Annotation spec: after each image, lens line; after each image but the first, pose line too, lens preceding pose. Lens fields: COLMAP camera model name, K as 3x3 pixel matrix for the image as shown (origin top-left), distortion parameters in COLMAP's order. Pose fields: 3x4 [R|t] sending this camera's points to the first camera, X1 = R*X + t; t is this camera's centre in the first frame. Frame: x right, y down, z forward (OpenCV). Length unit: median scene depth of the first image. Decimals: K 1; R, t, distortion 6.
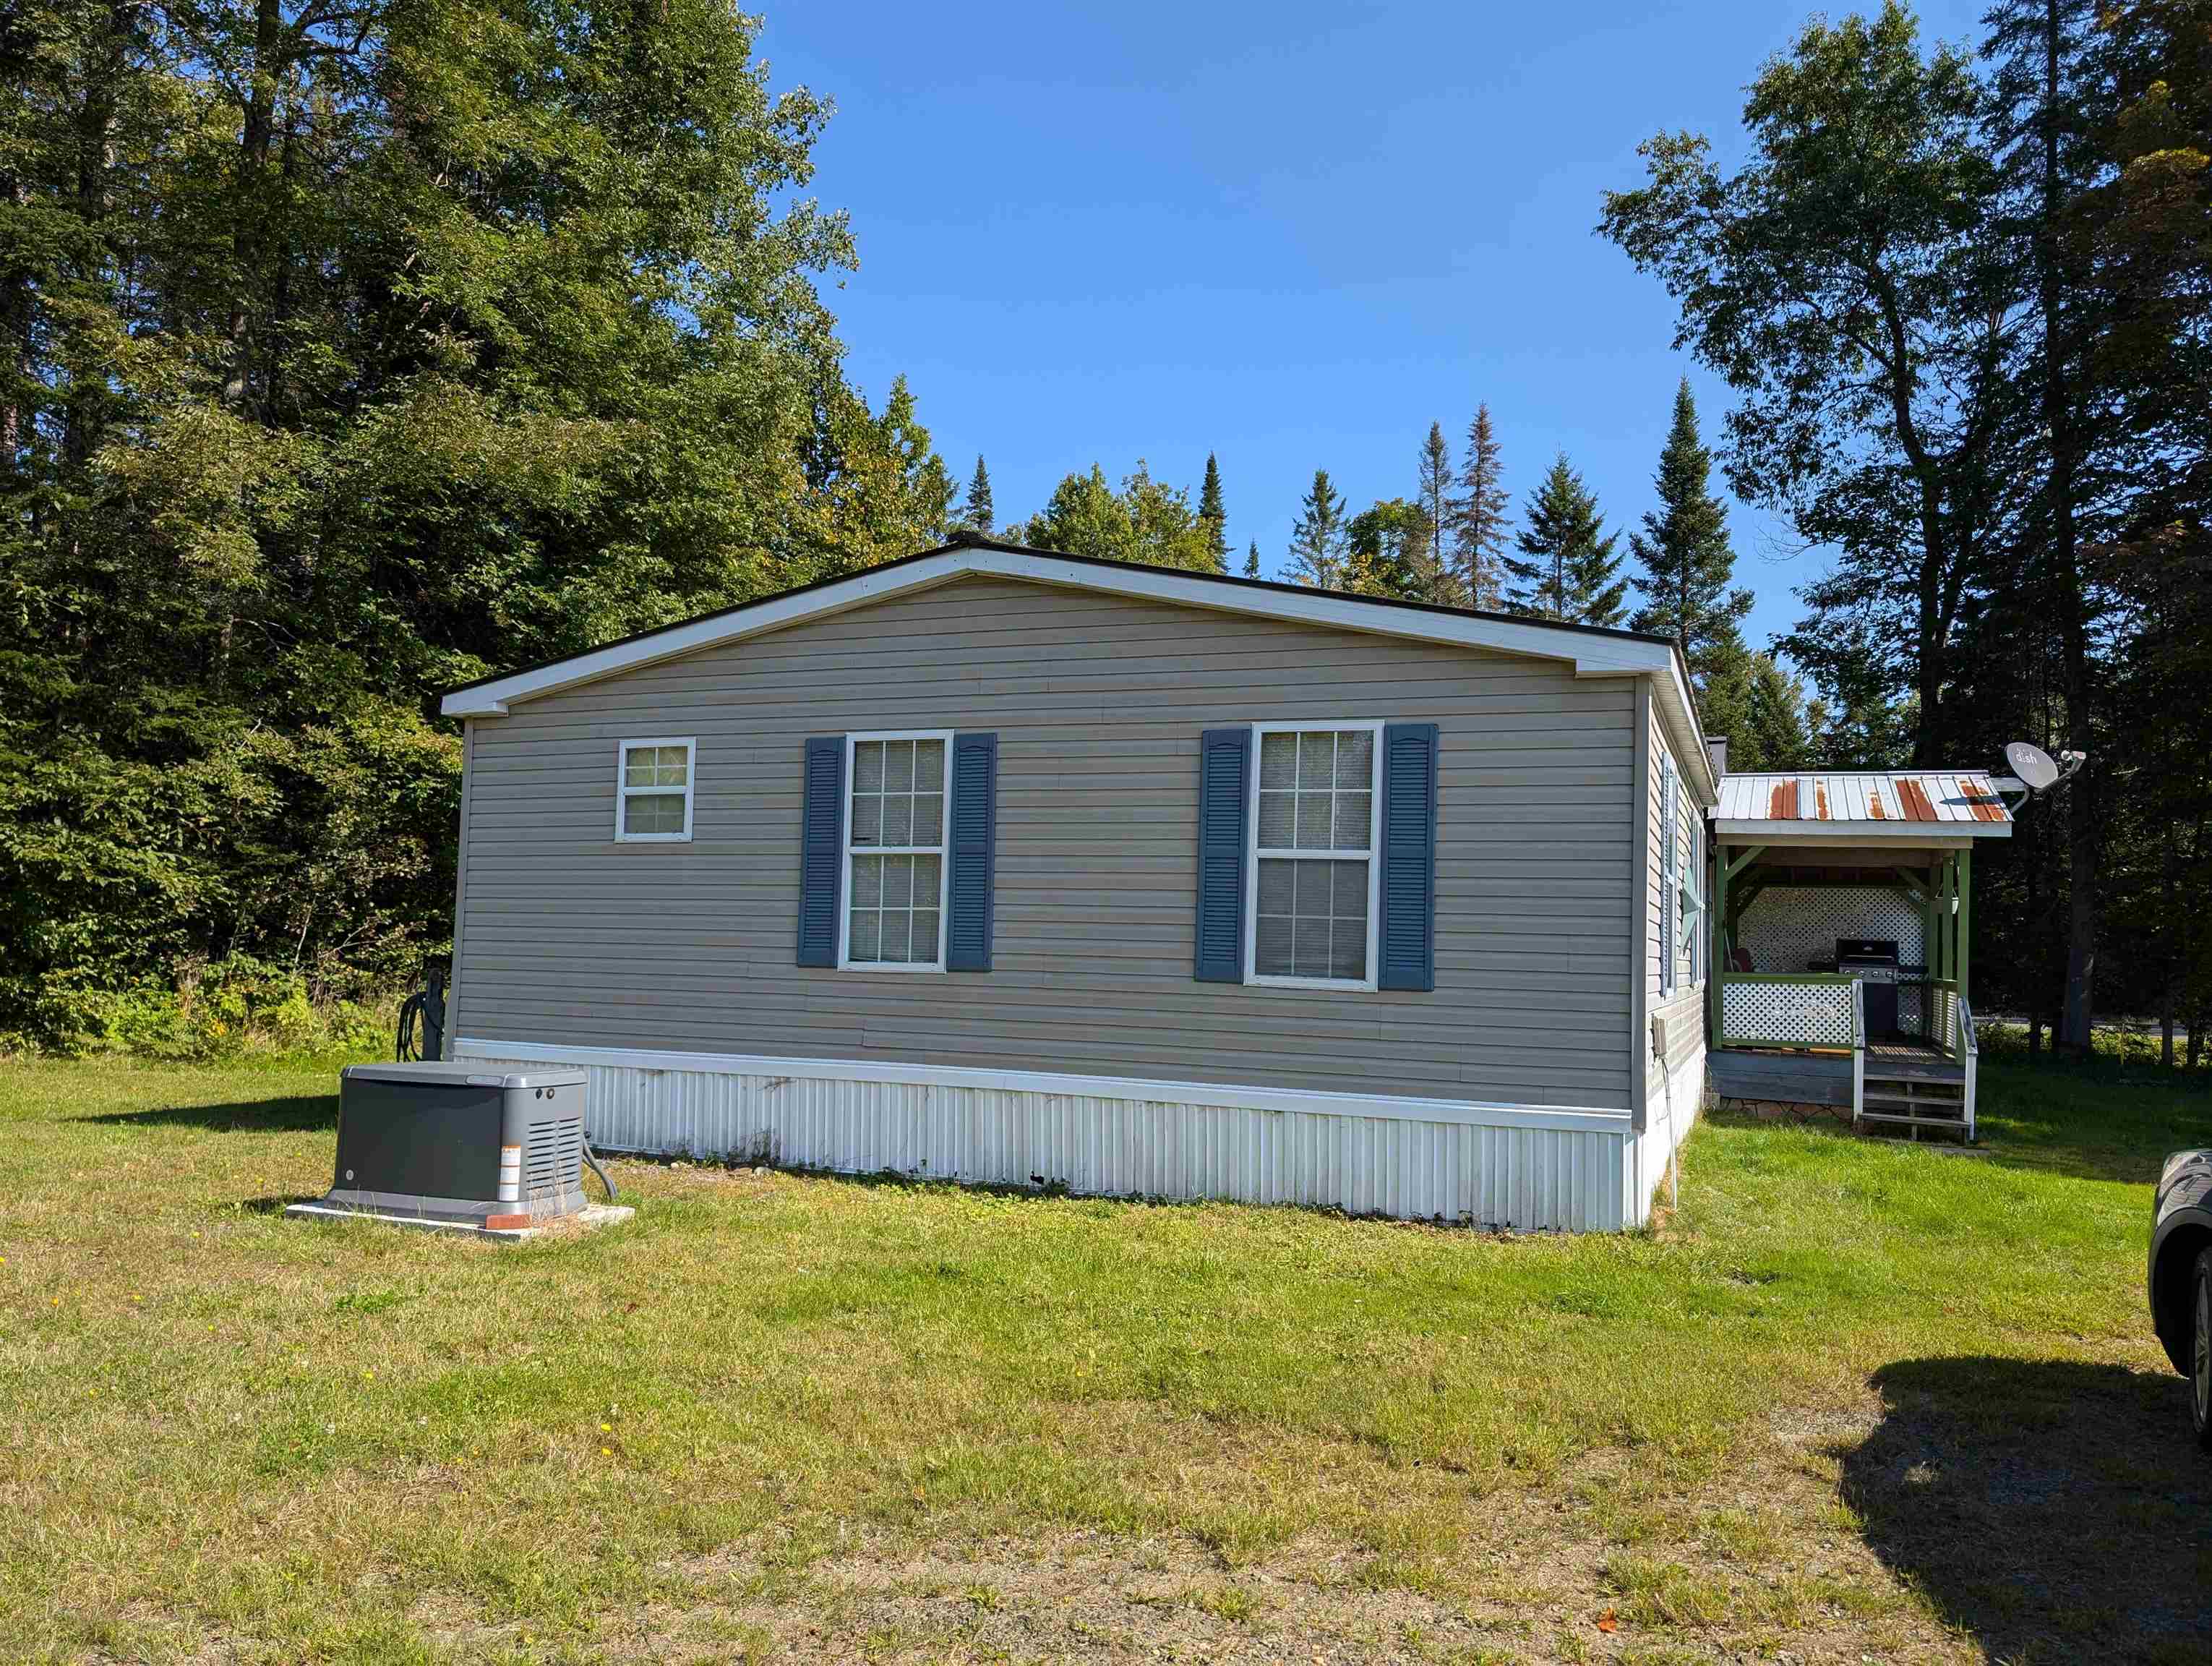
lens RADIAL K [[1574.8, 0, 1106.8], [0, 1574.8, 839.8], [0, 0, 1]] dist [0.004510, -0.000322]
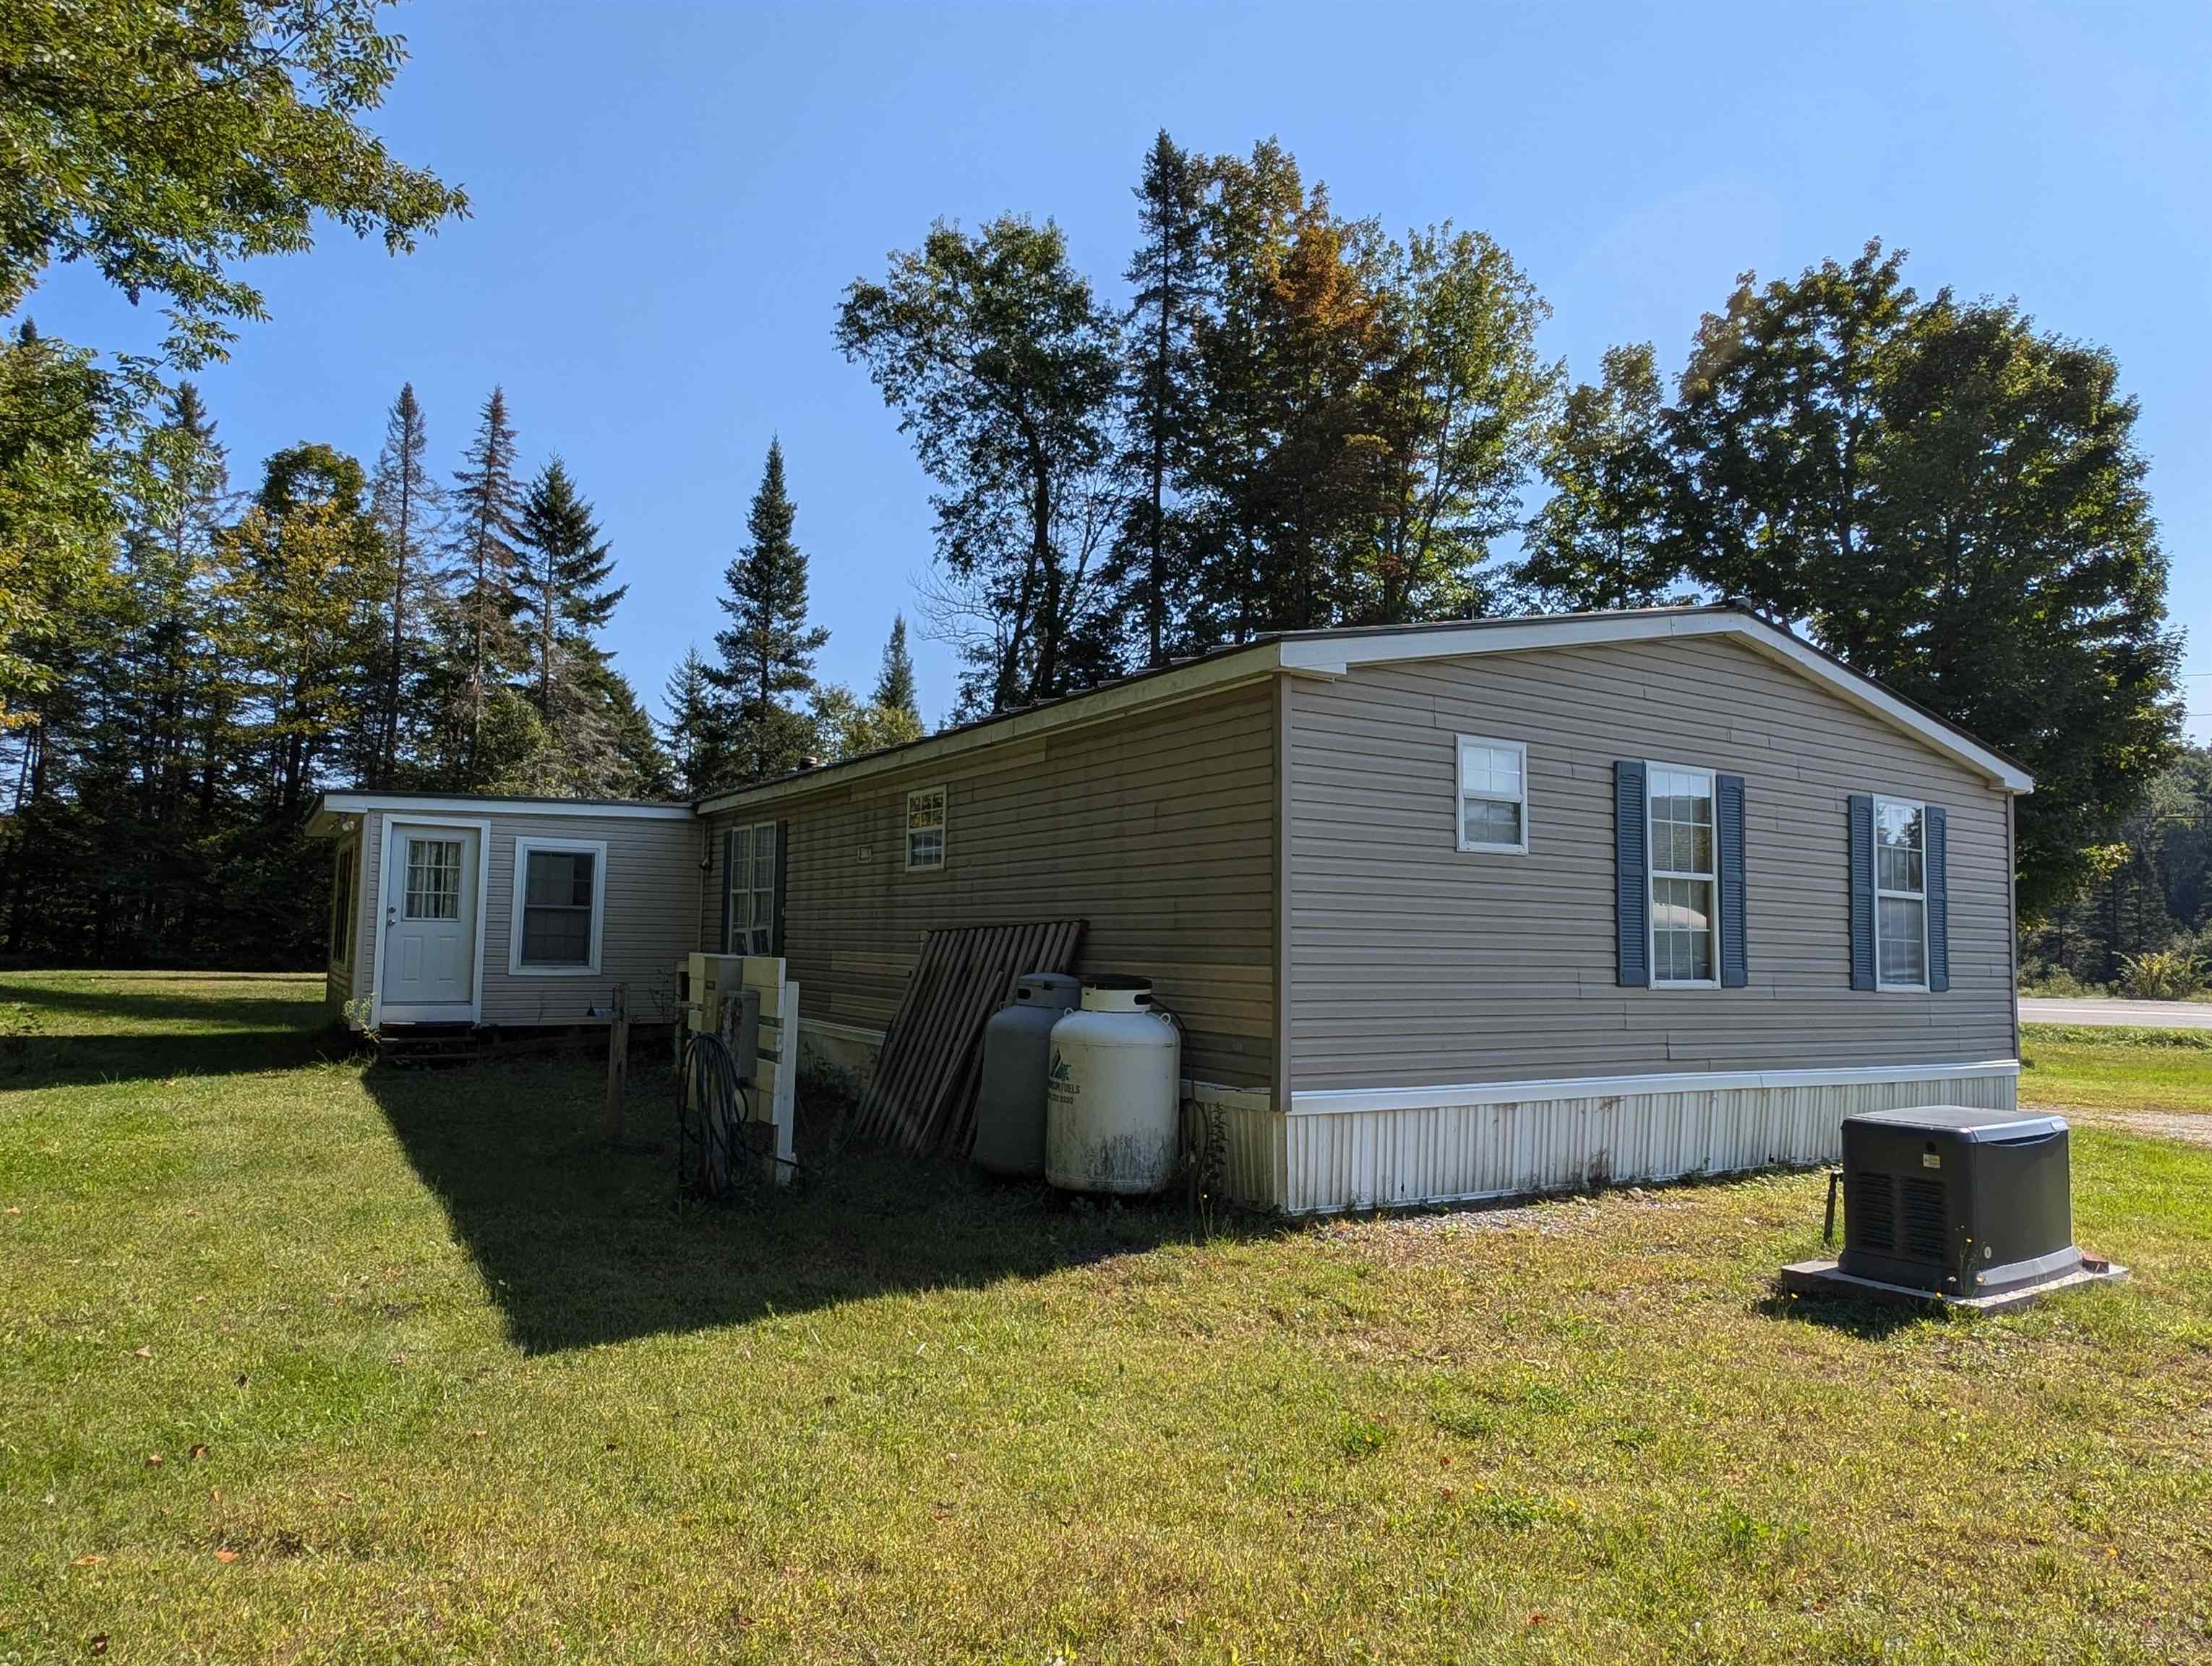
lens RADIAL K [[1345.6, 0, 1107.6], [0, 1345.6, 832.7], [0, 0, 1]] dist [0.005666, 0.000910]
pose [[0.588854, 0.056249, 0.806279, -1.056037], [-0.066374, 0.997571, -0.021118, 0.021092], [-0.805509, -0.041080, 0.591158, 0.729653]]
